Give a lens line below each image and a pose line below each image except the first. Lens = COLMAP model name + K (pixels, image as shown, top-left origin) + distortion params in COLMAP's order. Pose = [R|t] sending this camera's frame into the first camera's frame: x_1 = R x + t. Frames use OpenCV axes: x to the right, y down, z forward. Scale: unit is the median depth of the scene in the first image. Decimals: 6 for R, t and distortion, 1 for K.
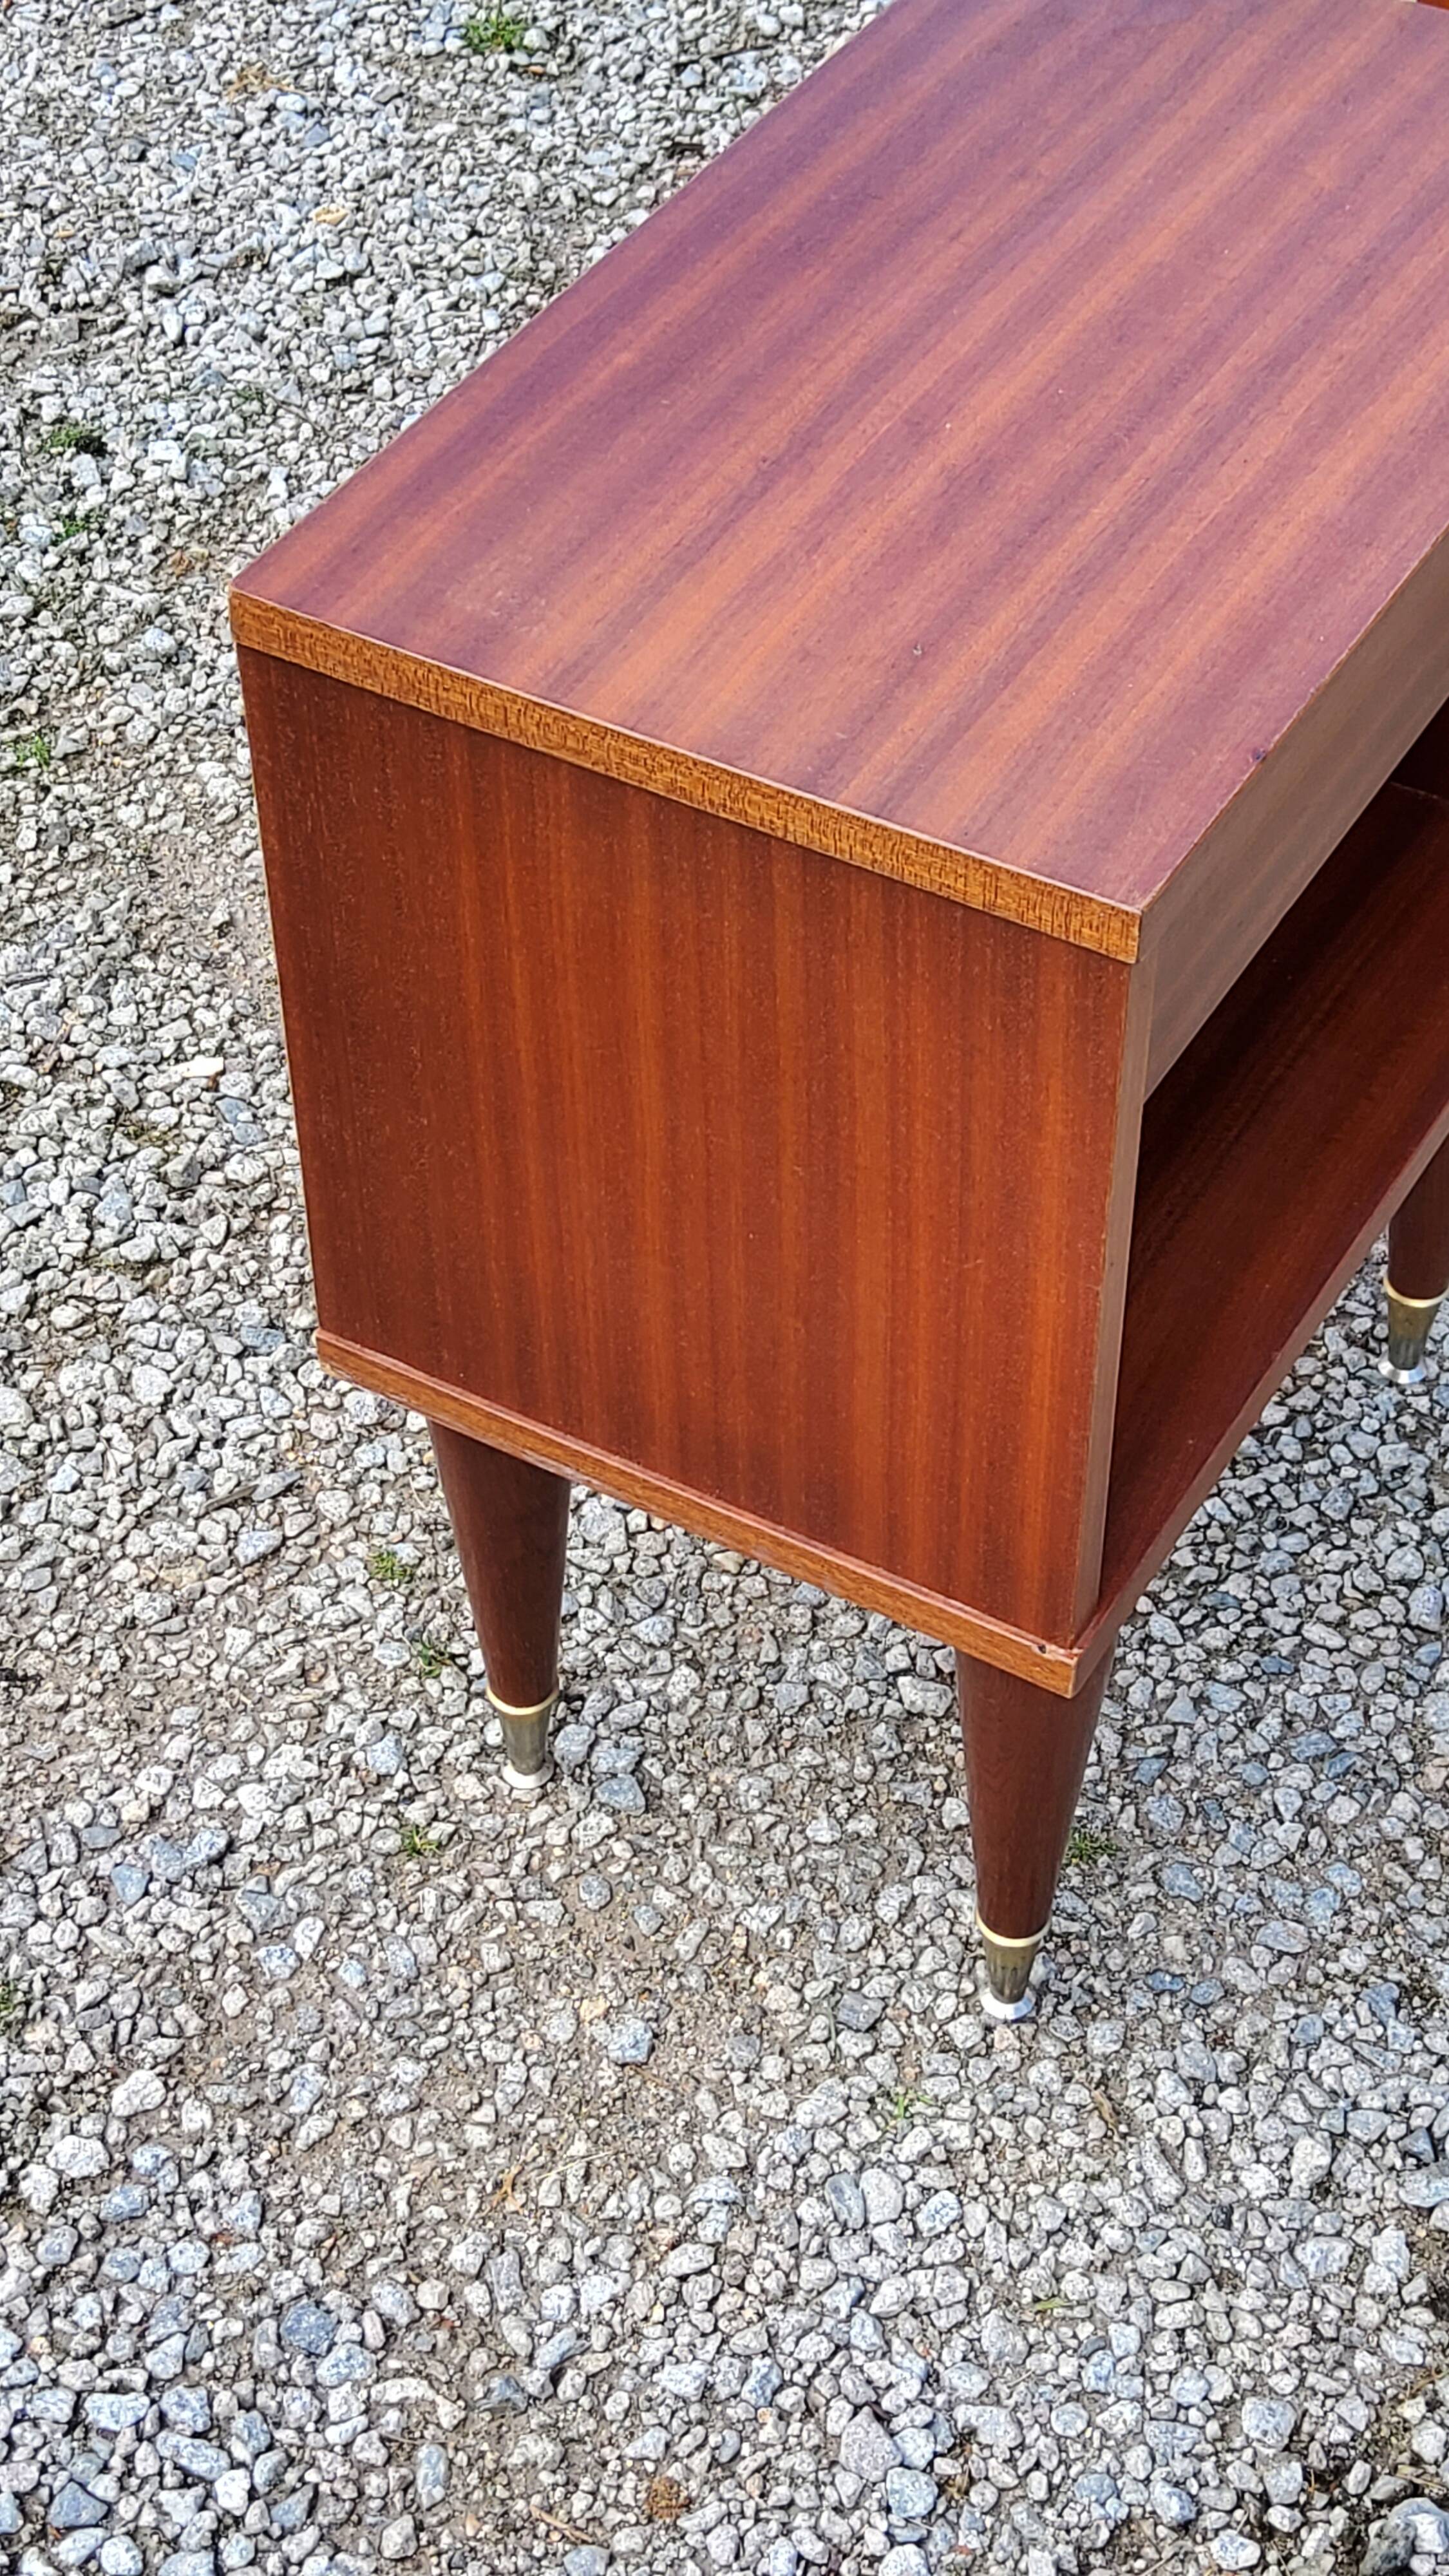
lens RADIAL K [[3806.7, 0, 758.6], [0, 3806.7, 1294.9], [0, 0, 1]] dist [0.106547, 0.000000]
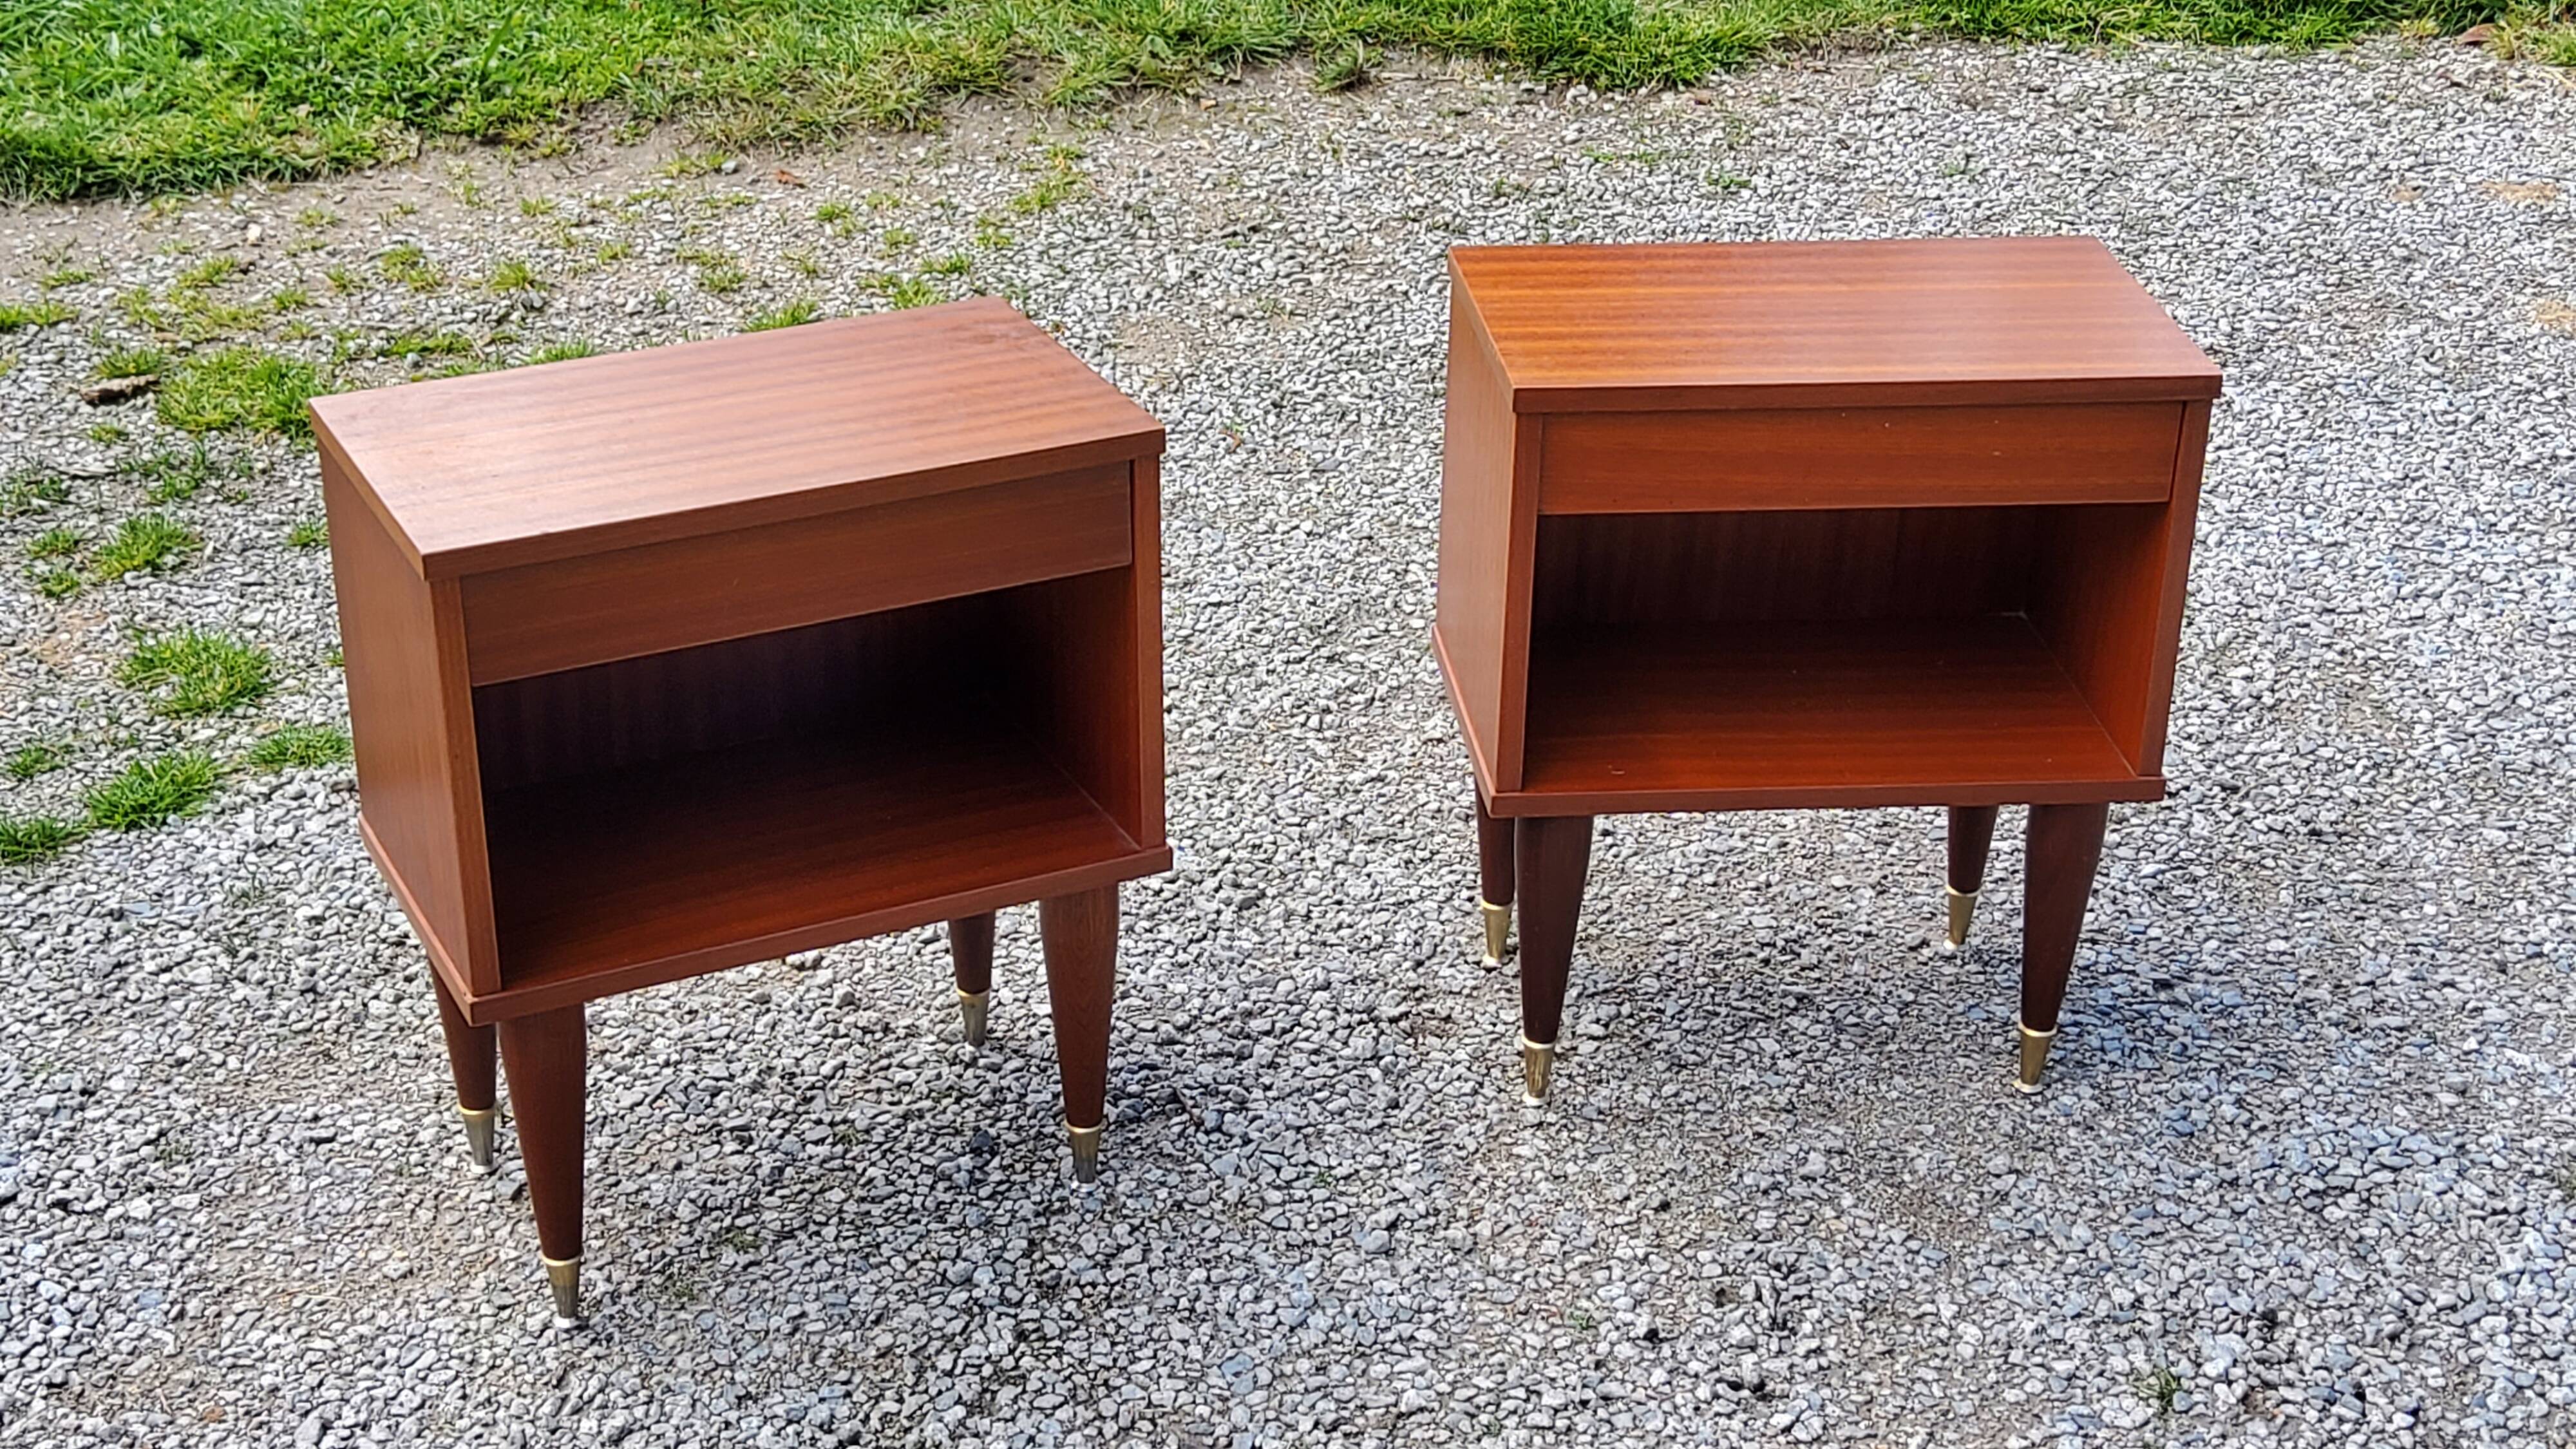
lens RADIAL K [[3806.7, 0, 1268.5], [0, 3806.7, 720.8], [0, 0, 1]] dist [0.106547, 0.000000]
pose [[0.827266, 0.242059, -0.506990, 1.119297], [-0.400136, 0.887314, -0.229269, 0.205113], [0.394363, 0.392531, 0.830901, -0.444258]]
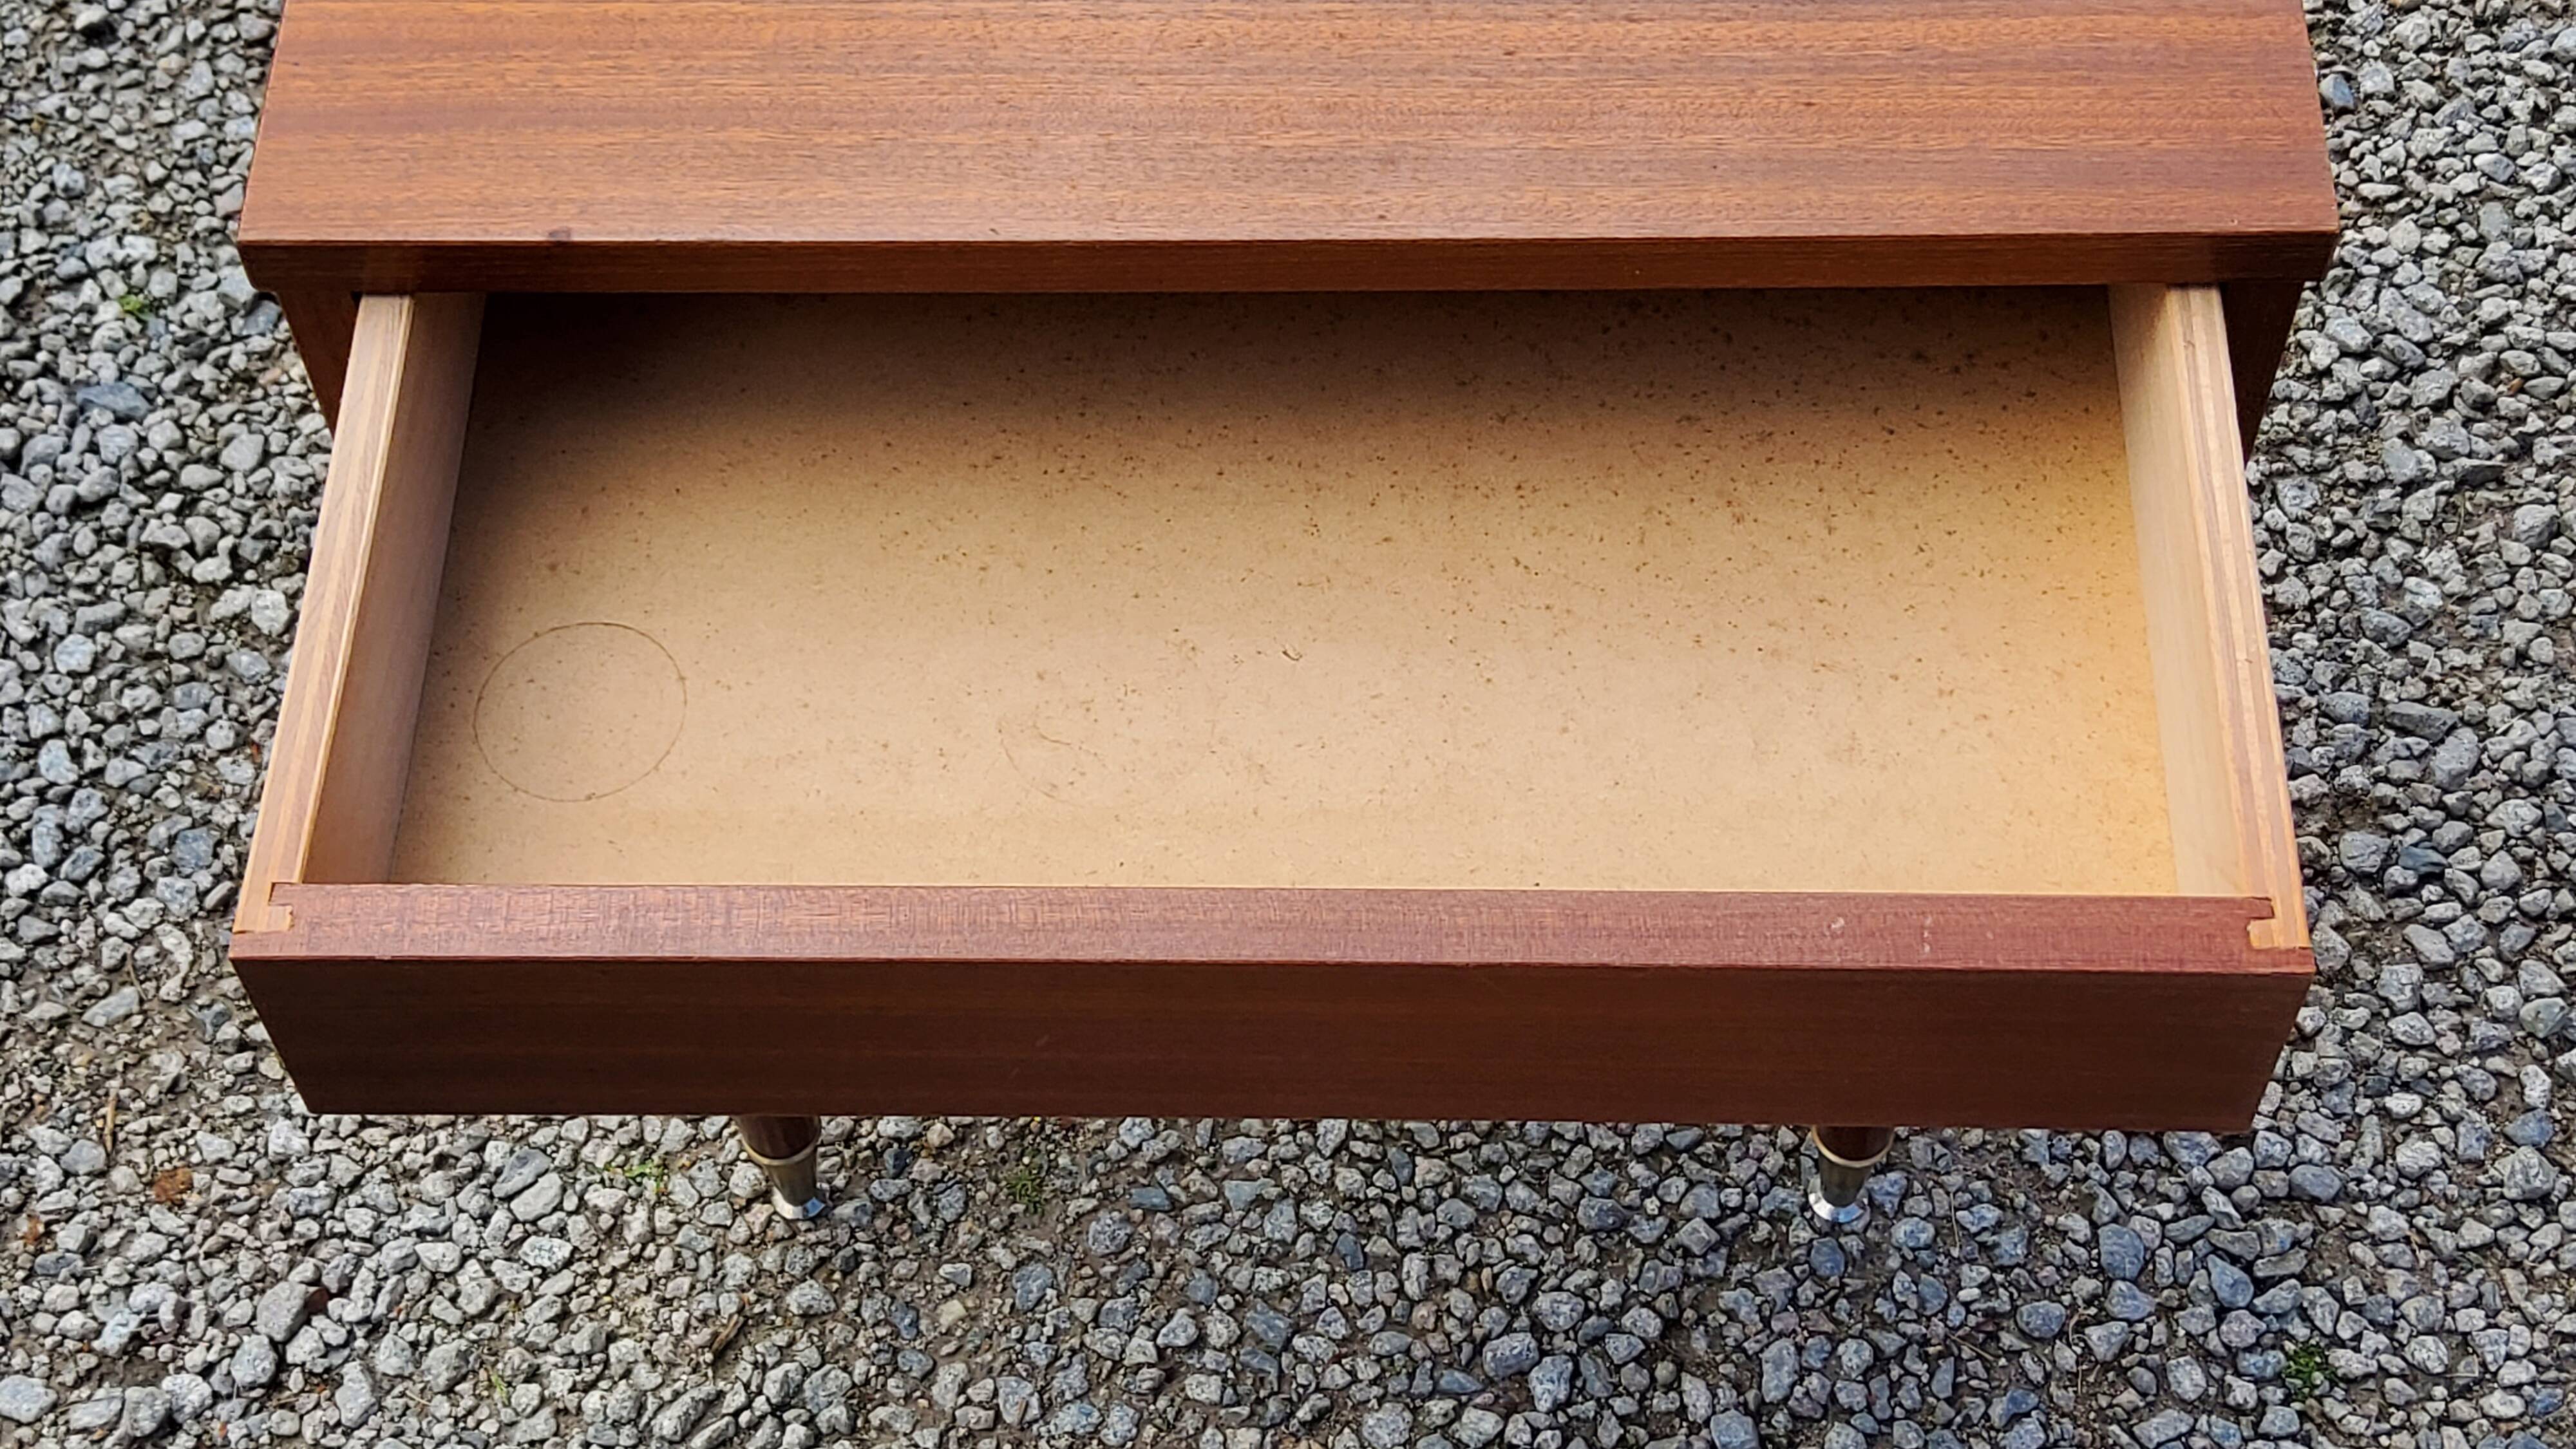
lens RADIAL K [[3806.7, 0, 1247.8], [0, 3806.7, 741.8], [0, 0, 1]] dist [0.106547, 0.000000]
pose [[0.494770, 0.720736, -0.485532, 0.483656], [-0.609175, 0.686103, 0.397703, -0.332105], [0.619764, 0.099003, 0.778518, 0.293053]]
